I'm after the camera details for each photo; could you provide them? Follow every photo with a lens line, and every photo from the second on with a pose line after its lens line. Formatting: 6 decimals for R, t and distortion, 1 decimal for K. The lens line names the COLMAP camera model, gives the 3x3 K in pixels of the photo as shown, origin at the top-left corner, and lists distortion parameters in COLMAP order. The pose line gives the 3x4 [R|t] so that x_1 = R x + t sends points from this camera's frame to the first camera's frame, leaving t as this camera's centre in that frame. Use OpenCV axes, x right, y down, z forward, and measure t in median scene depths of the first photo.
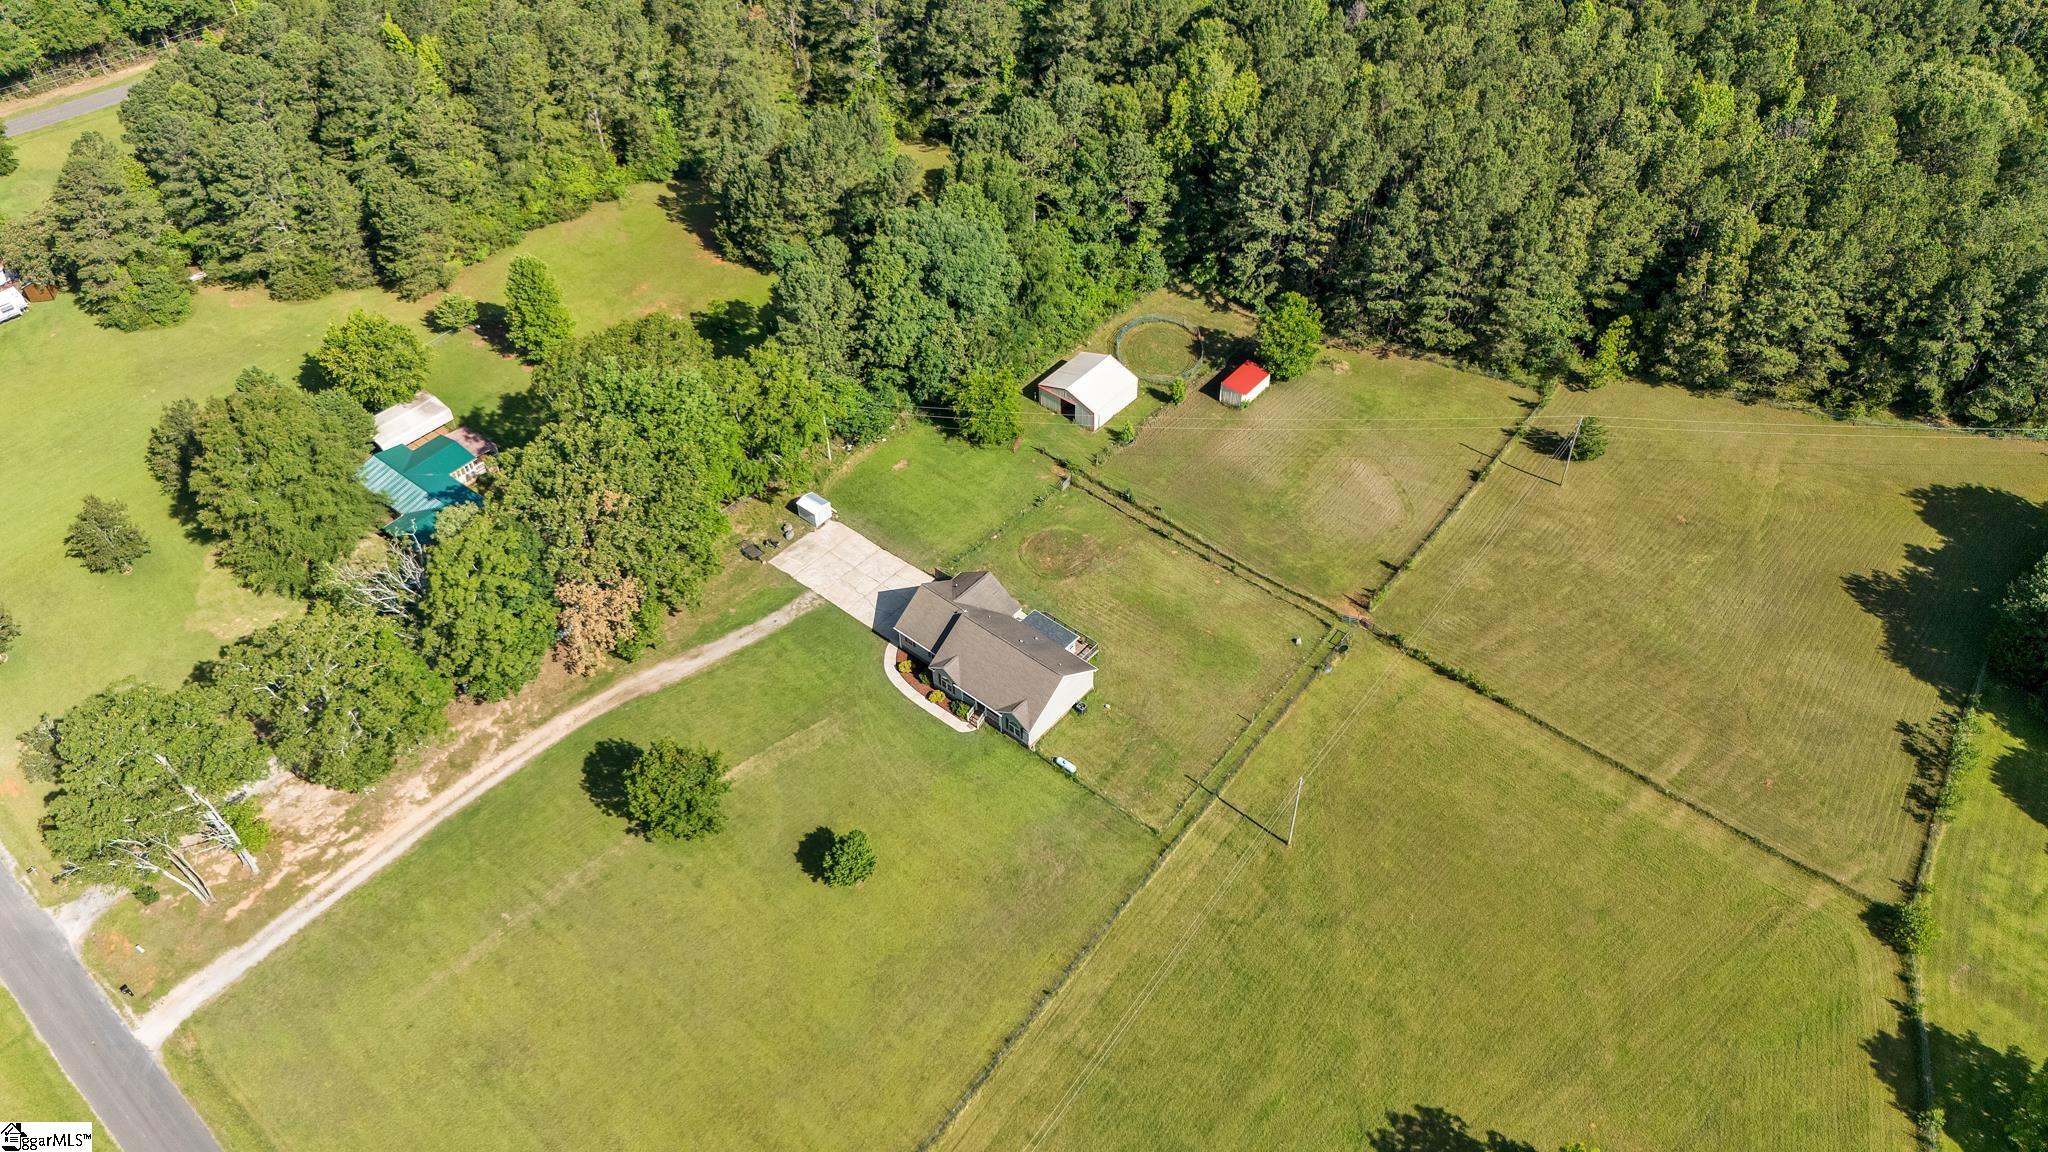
lens RADIAL K [[1509.3, 0, 1033.7], [0, 1509.3, 572.1], [0, 0, 1]] dist [0.116340, -0.155831]
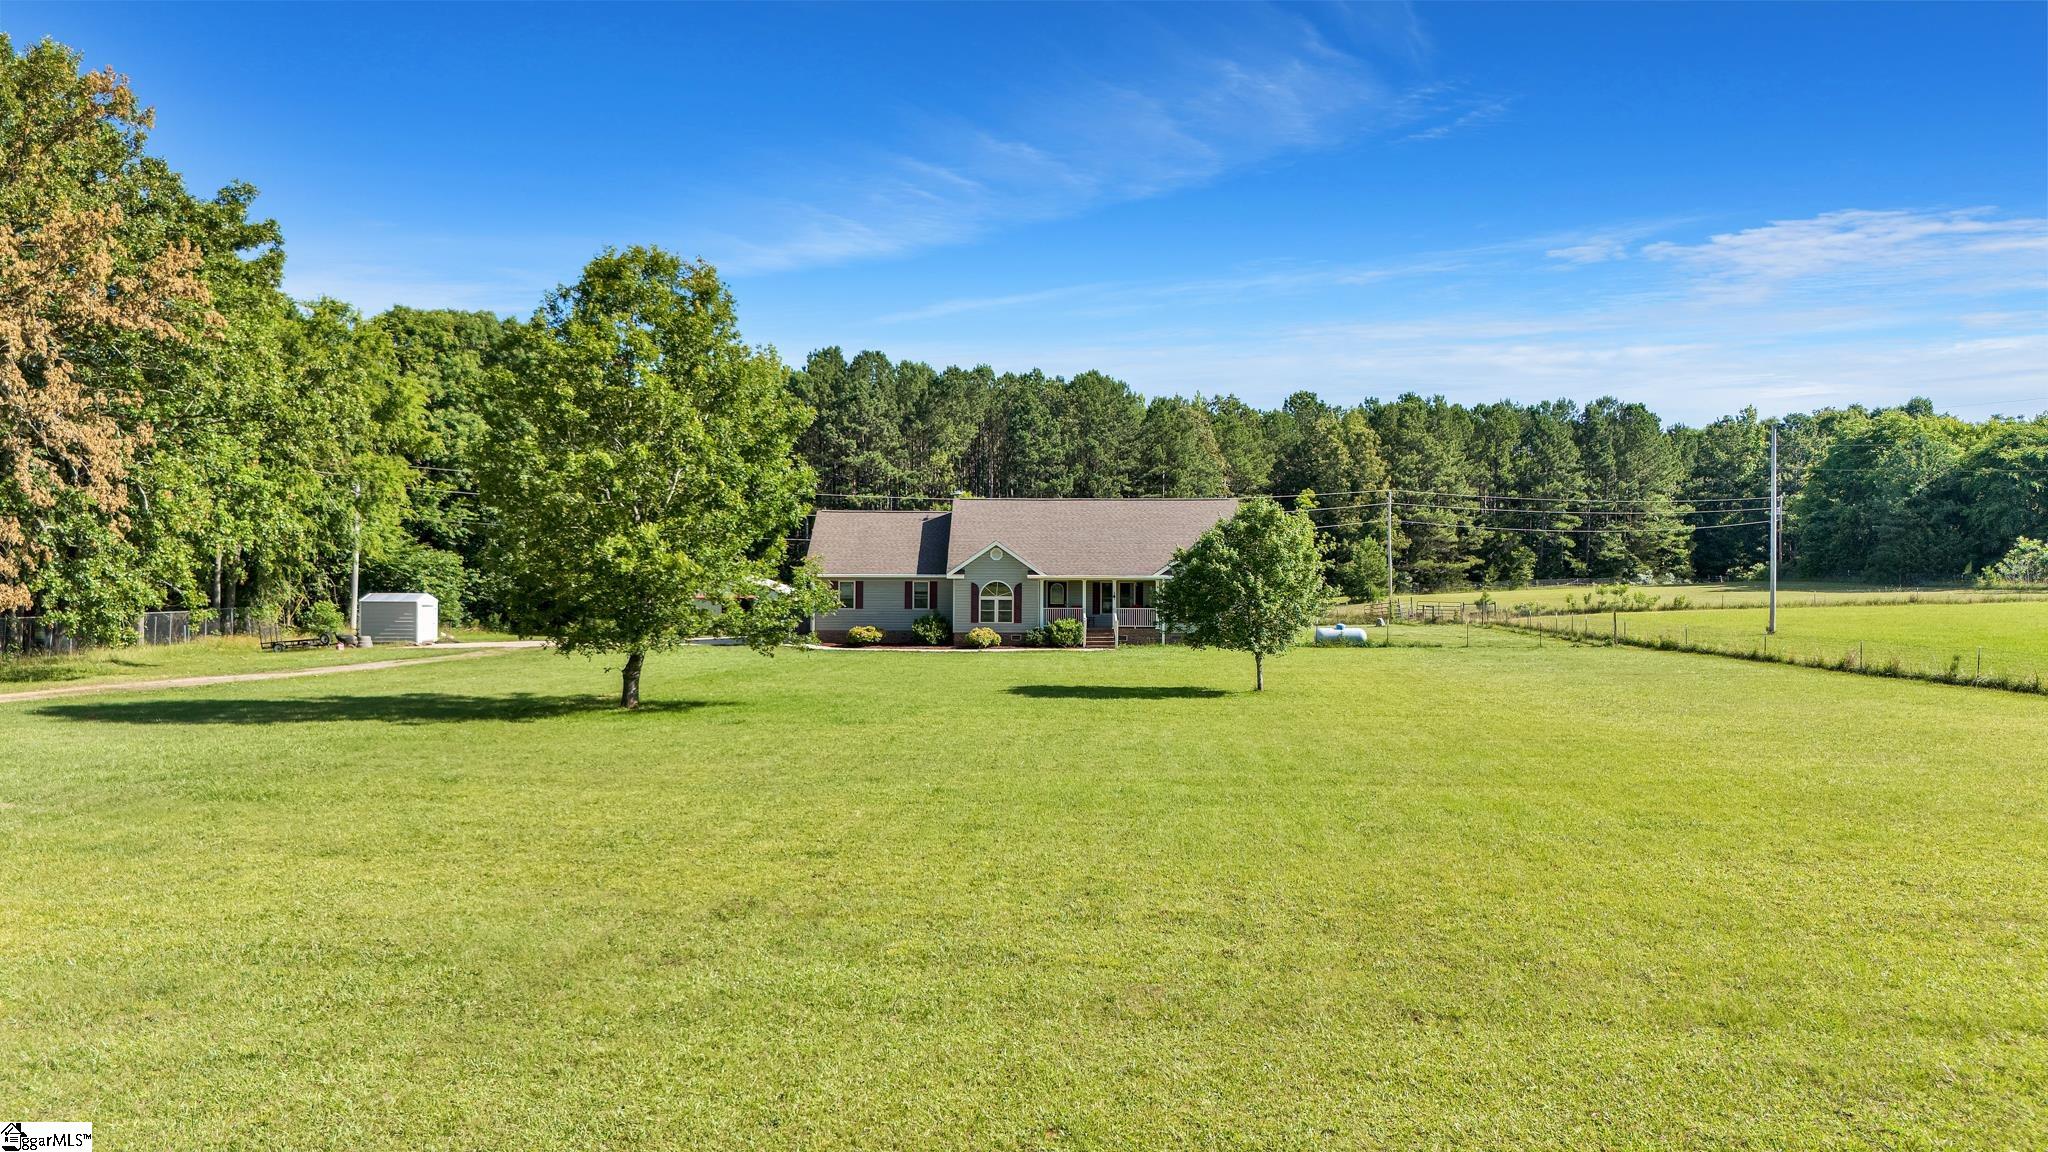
lens RADIAL K [[1513.0, 0, 1020.2], [0, 1513.0, 585.4], [0, 0, 1]] dist [0.058642, -0.054202]
pose [[0.772011, 0.003797, 0.635597, -0.302829], [0.441319, 0.716446, -0.540317, 0.284013], [-0.457423, 0.697632, 0.551429, 0.701676]]
